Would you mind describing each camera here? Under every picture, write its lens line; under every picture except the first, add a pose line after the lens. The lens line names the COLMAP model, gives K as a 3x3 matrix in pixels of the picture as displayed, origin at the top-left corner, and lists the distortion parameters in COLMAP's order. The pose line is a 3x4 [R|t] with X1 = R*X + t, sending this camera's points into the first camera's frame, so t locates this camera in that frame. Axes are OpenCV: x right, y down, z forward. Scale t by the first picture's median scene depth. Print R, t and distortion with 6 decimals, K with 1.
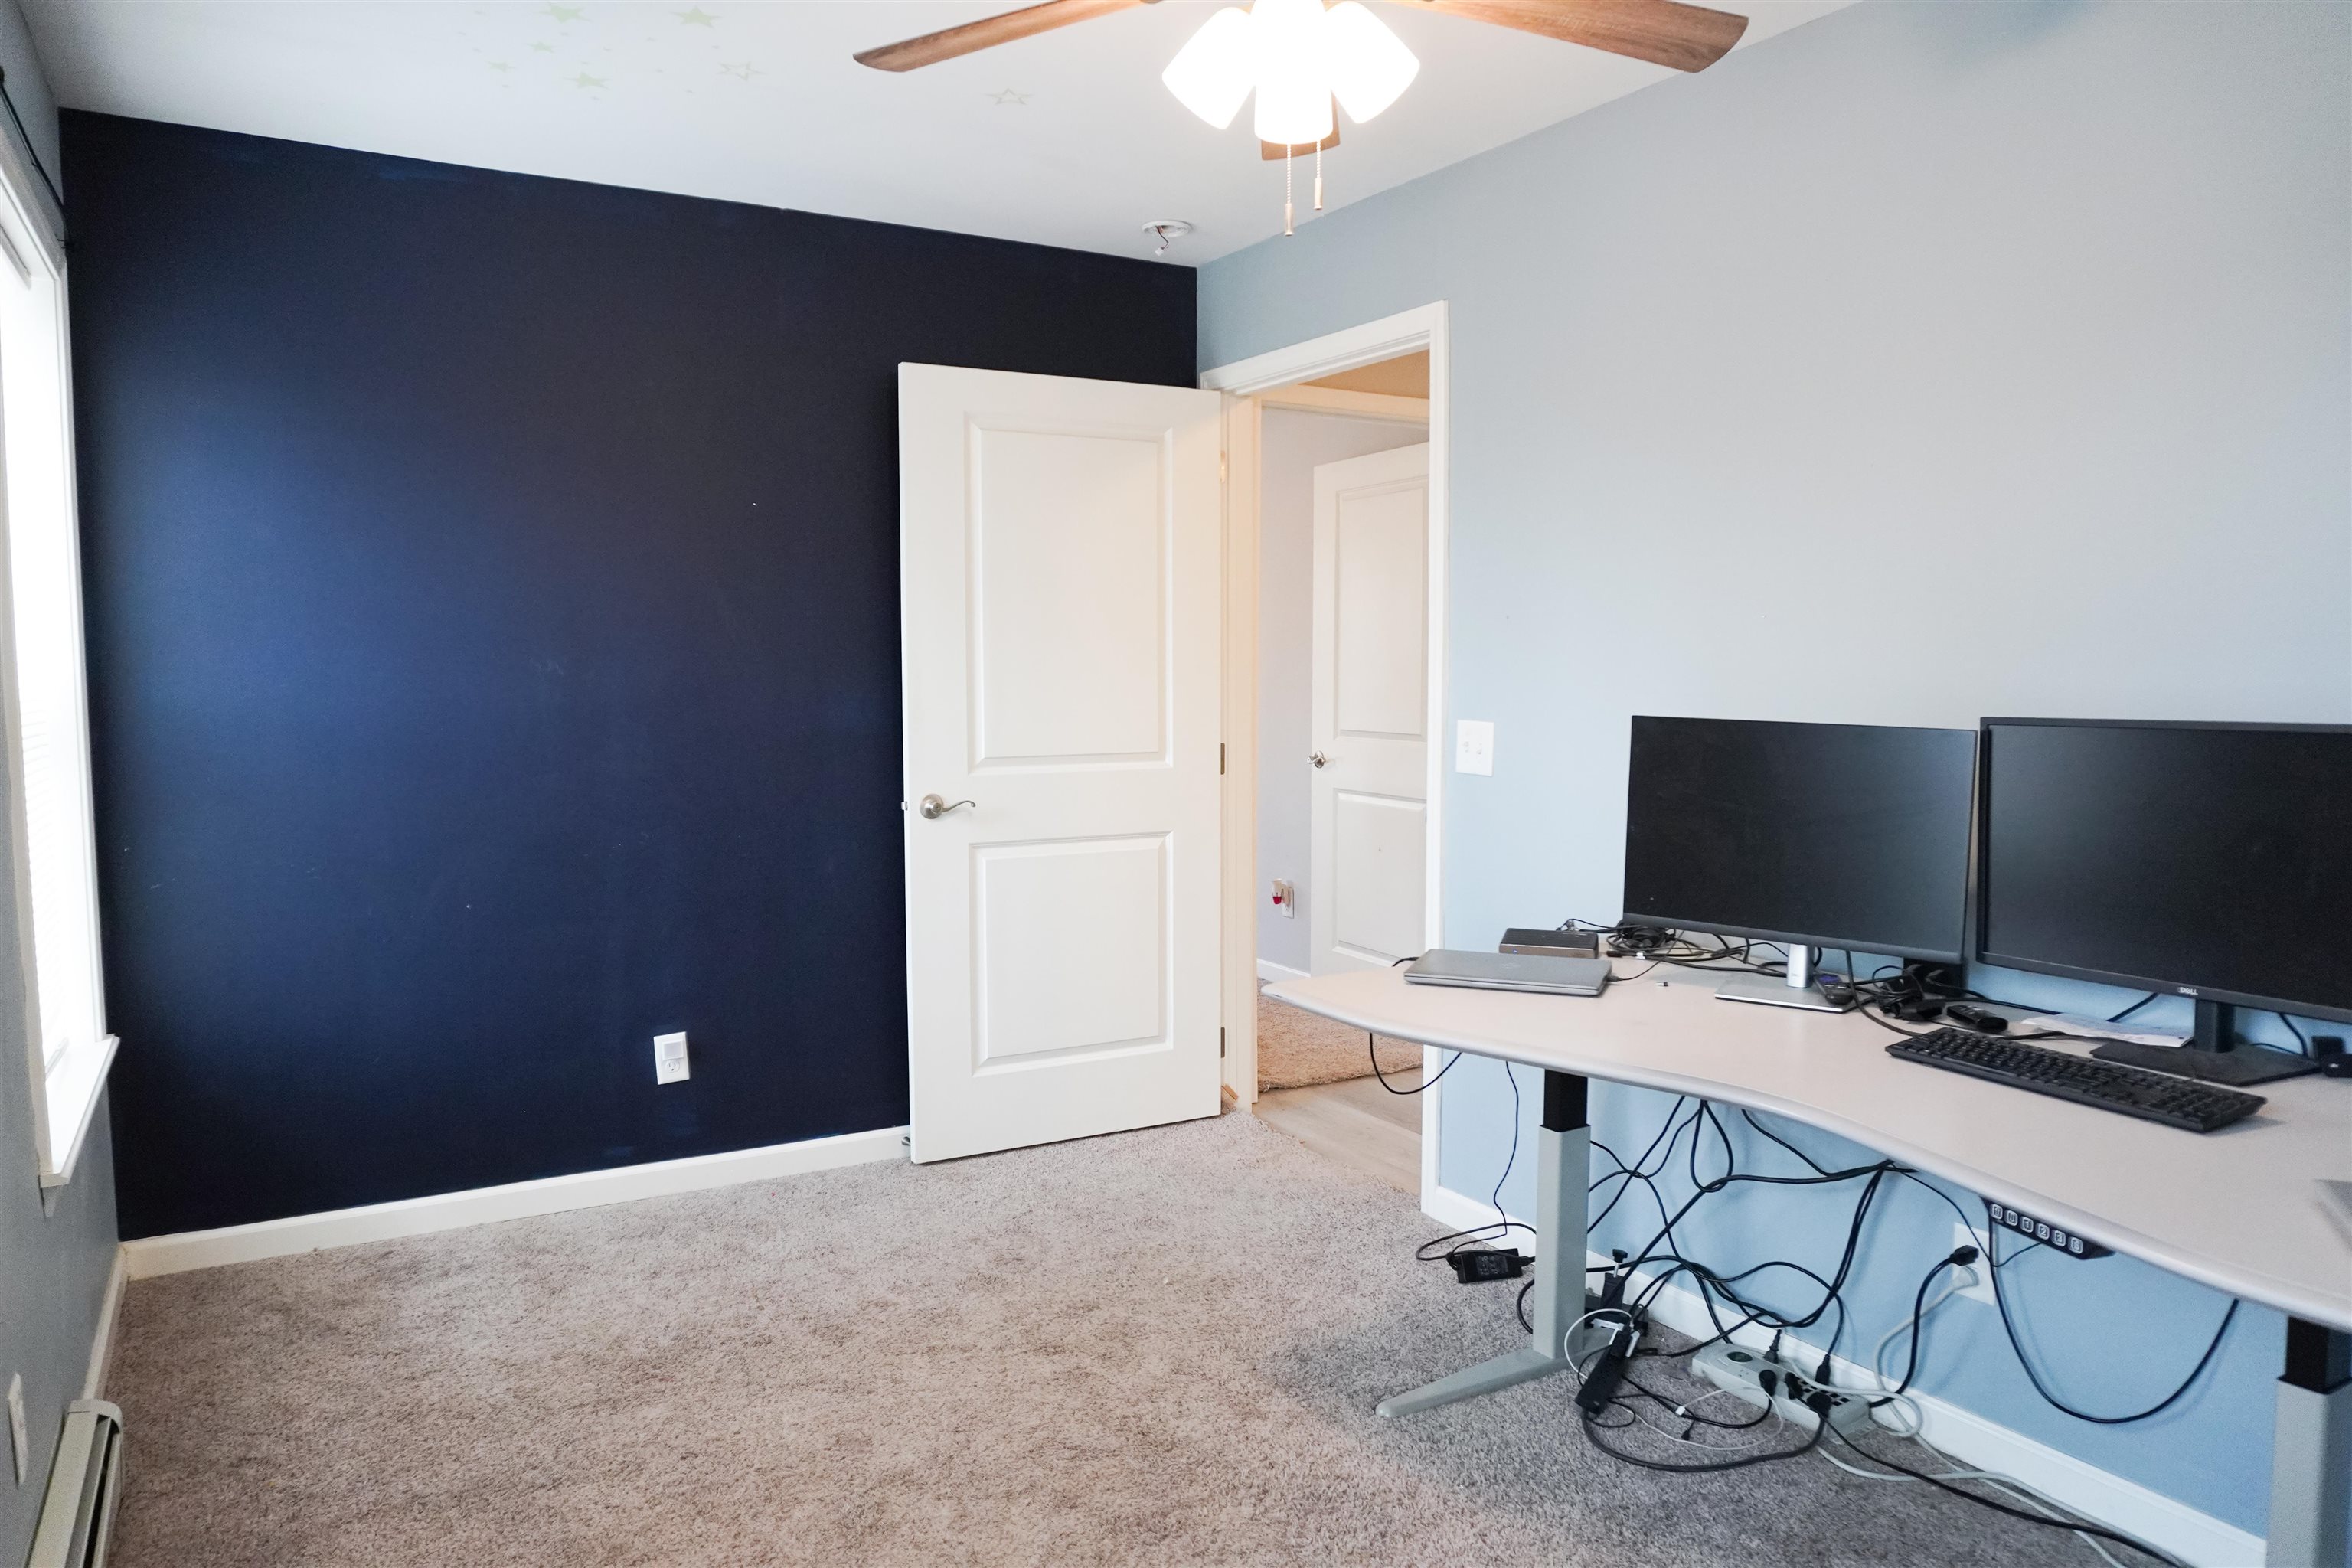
lens RADIAL K [[1621.0, 0, 1177.6], [0, 1621.0, 791.9], [0, 0, 1]] dist [-0.023262, 0.000496]
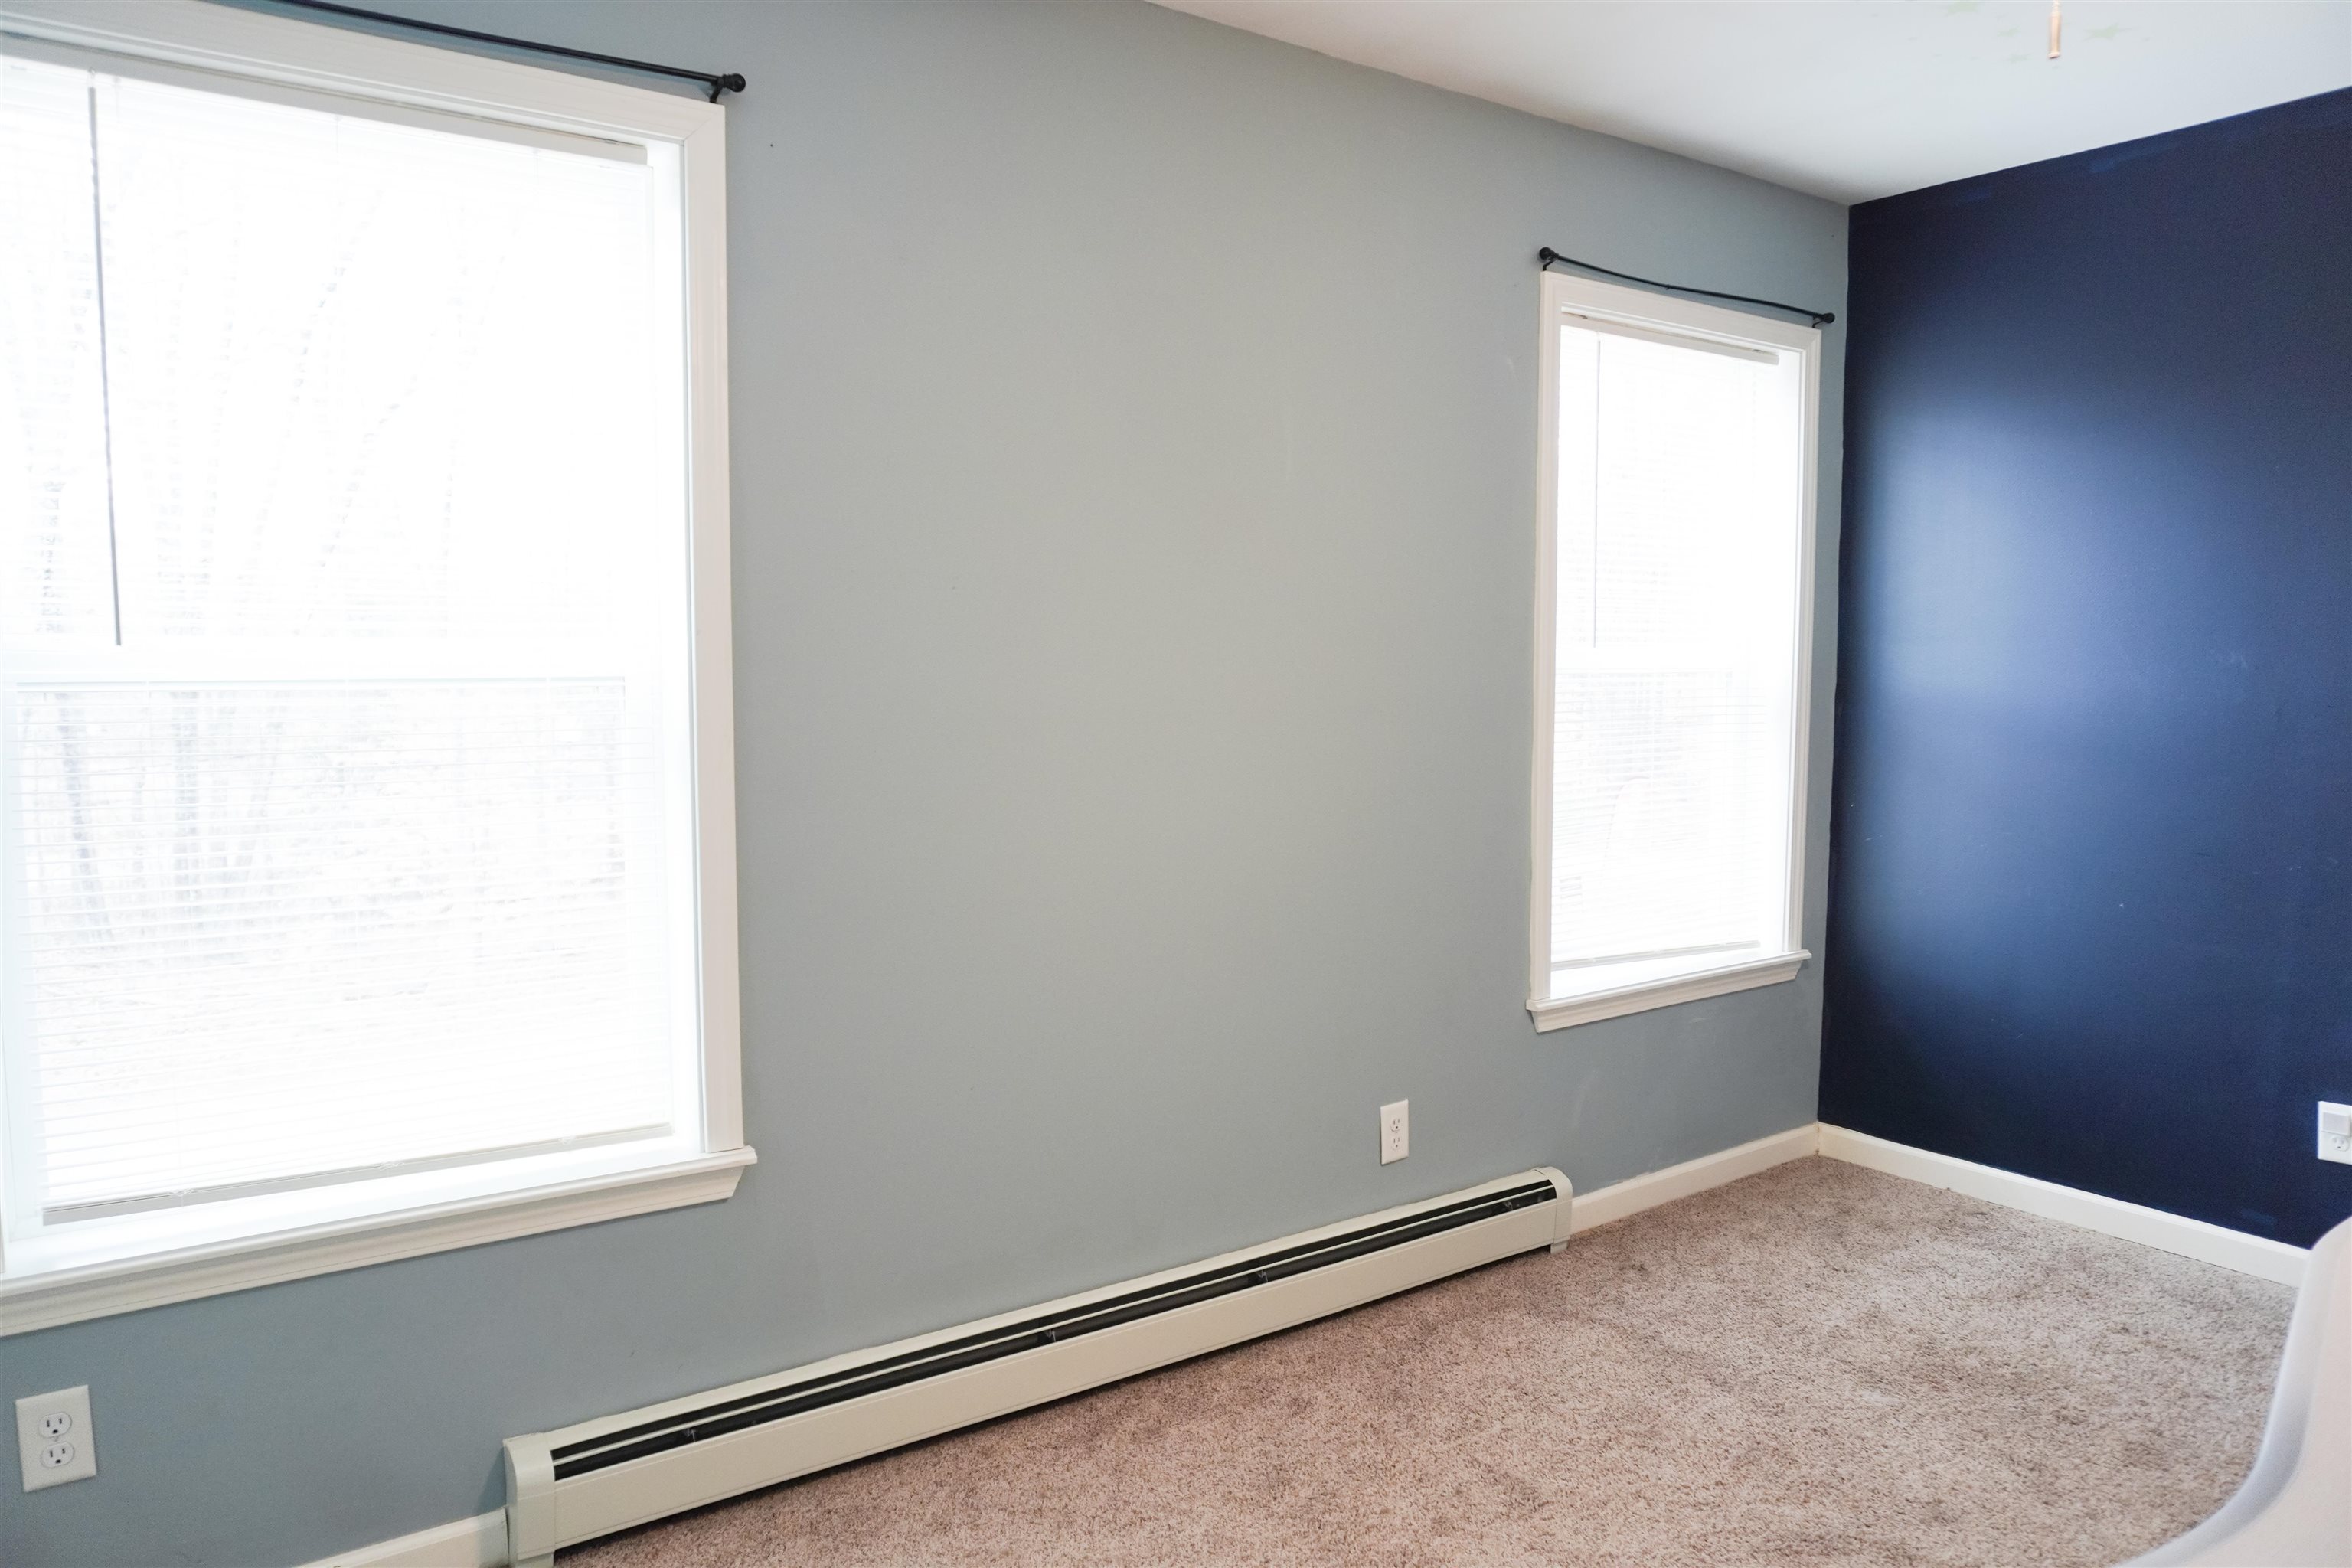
lens RADIAL K [[1621.0, 0, 1188.0], [0, 1621.0, 780.1], [0, 0, 1]] dist [-0.023262, 0.000496]
pose [[0.103446, 0.084454, -0.991043, 0.493351], [-0.088632, 0.993208, 0.075387, -0.028653], [0.990678, 0.080040, 0.110229, 0.364410]]
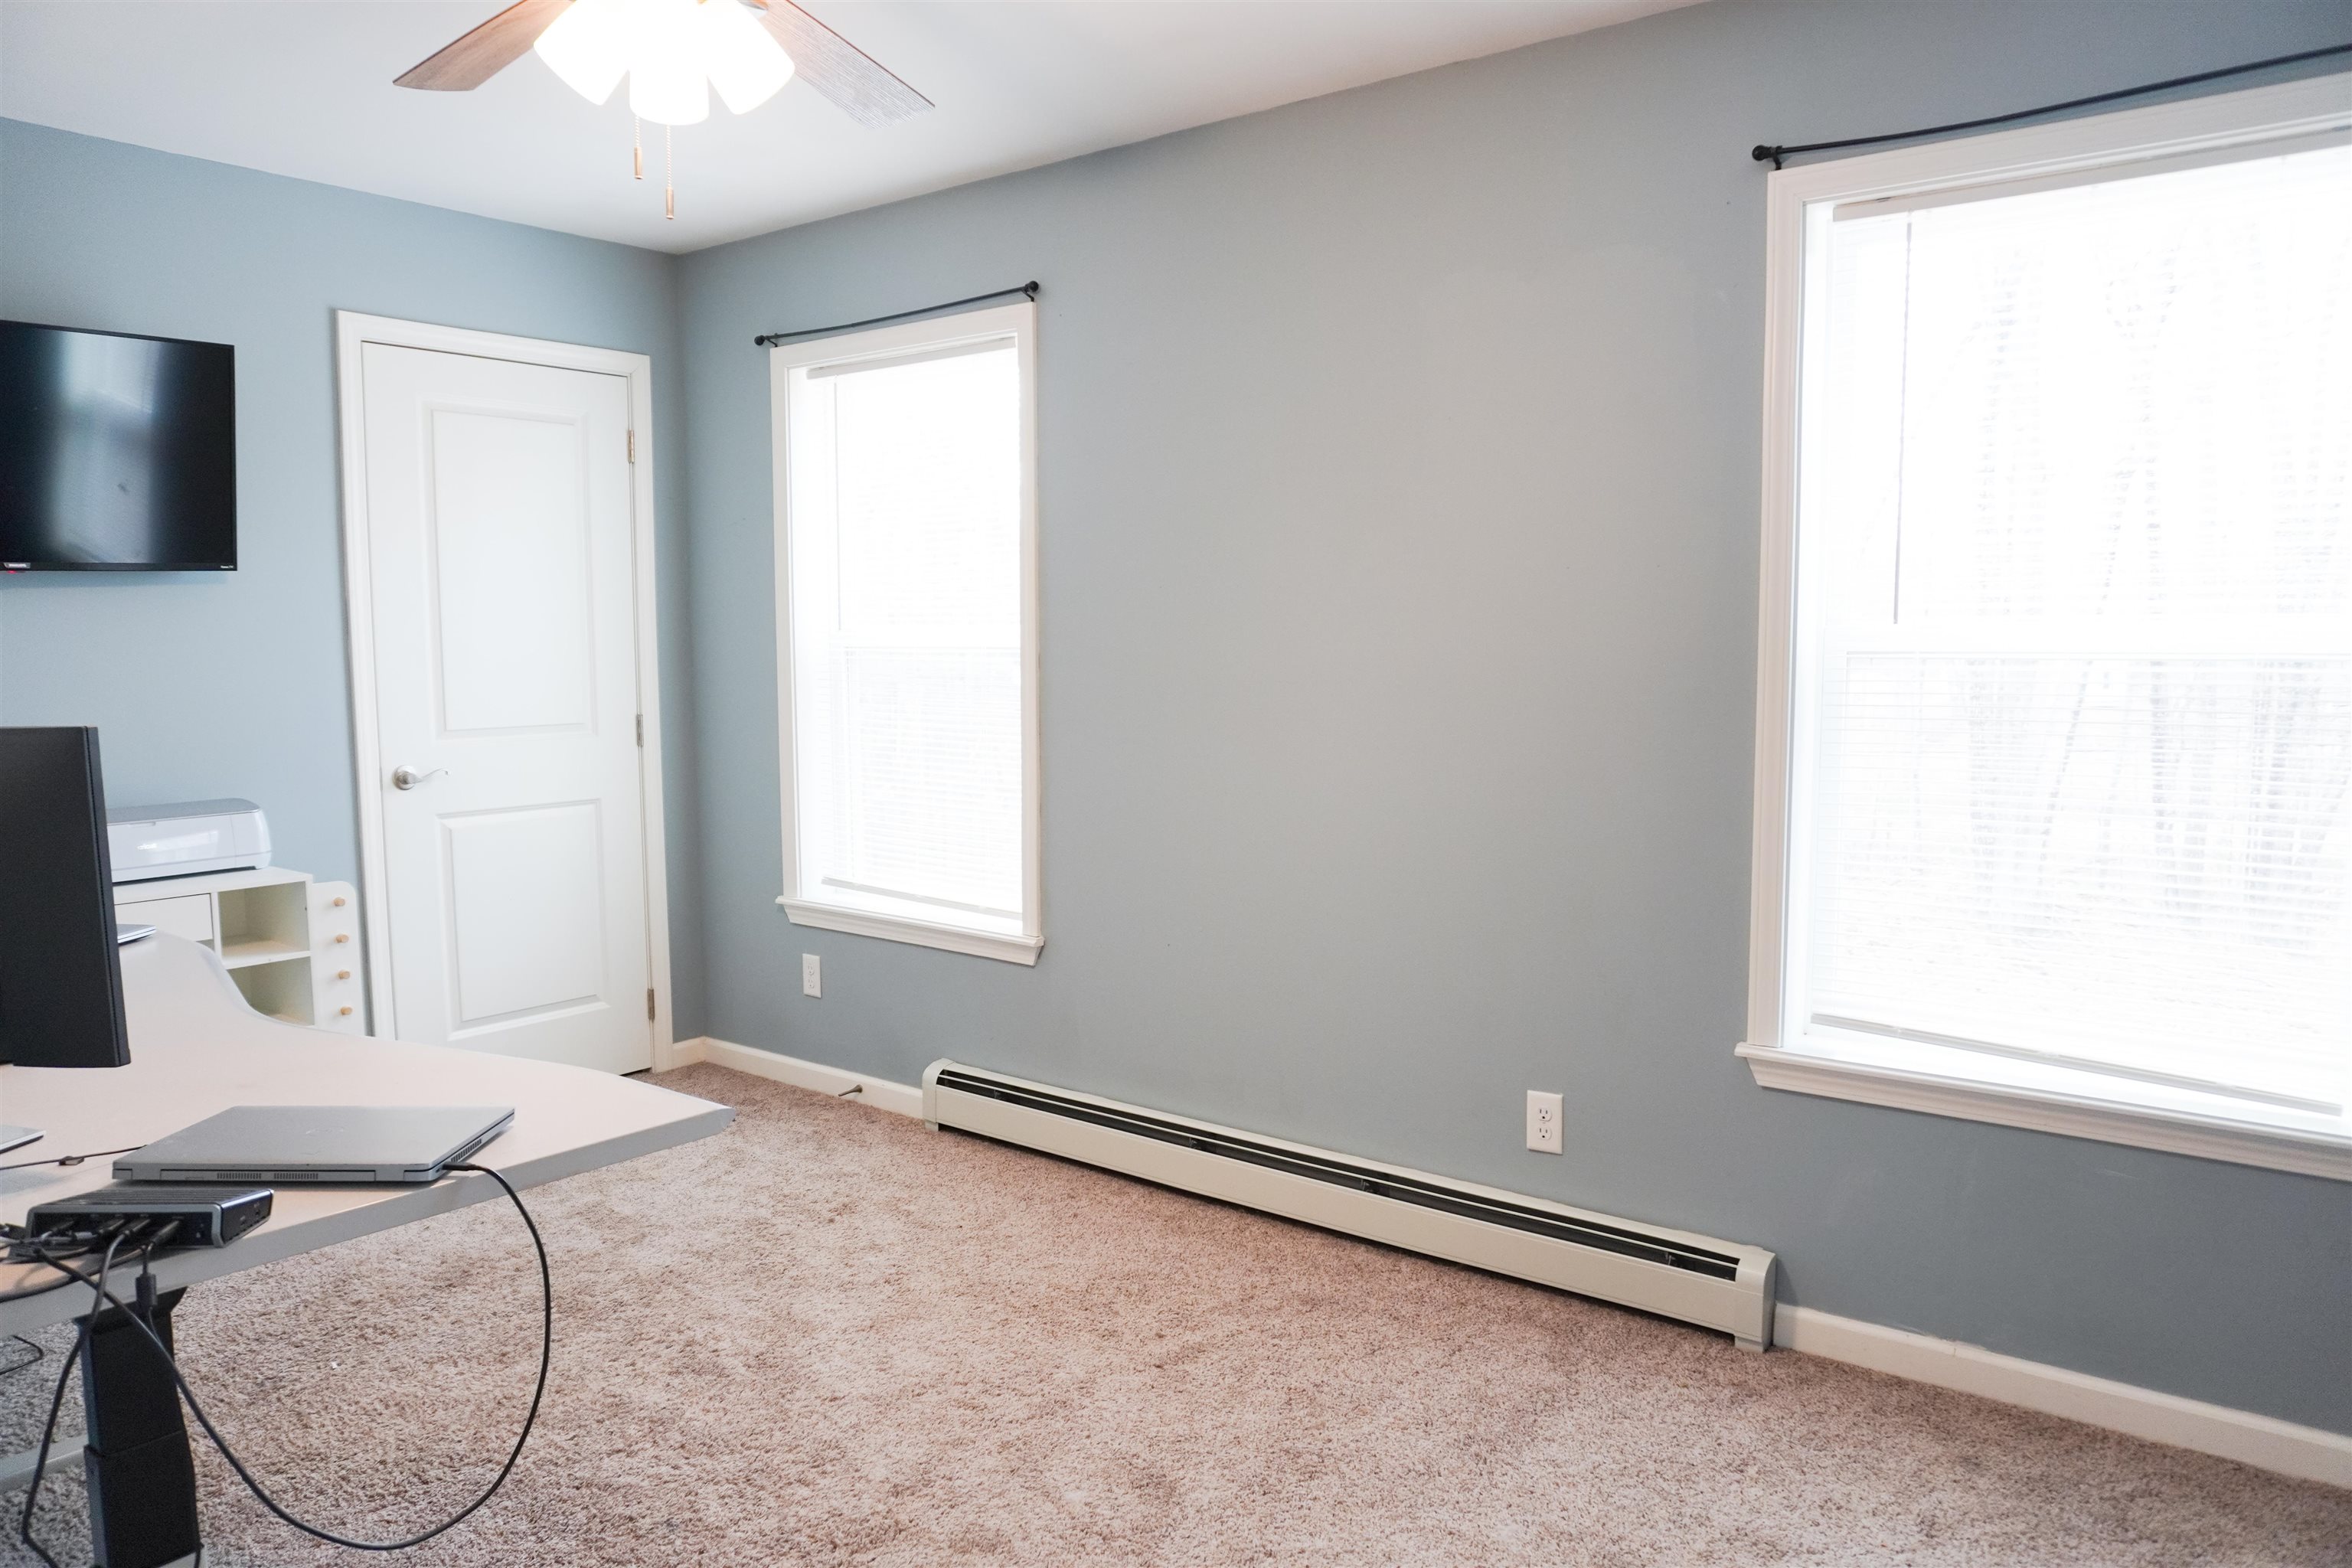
lens RADIAL K [[1621.0, 0, 1193.8], [0, 1621.0, 780.8], [0, 0, 1]] dist [-0.023262, 0.000496]
pose [[-0.927329, 0.045615, -0.371456, 0.095701], [-0.021846, 0.984254, 0.175406, -0.116332], [0.373608, 0.170774, -0.911731, 1.367652]]
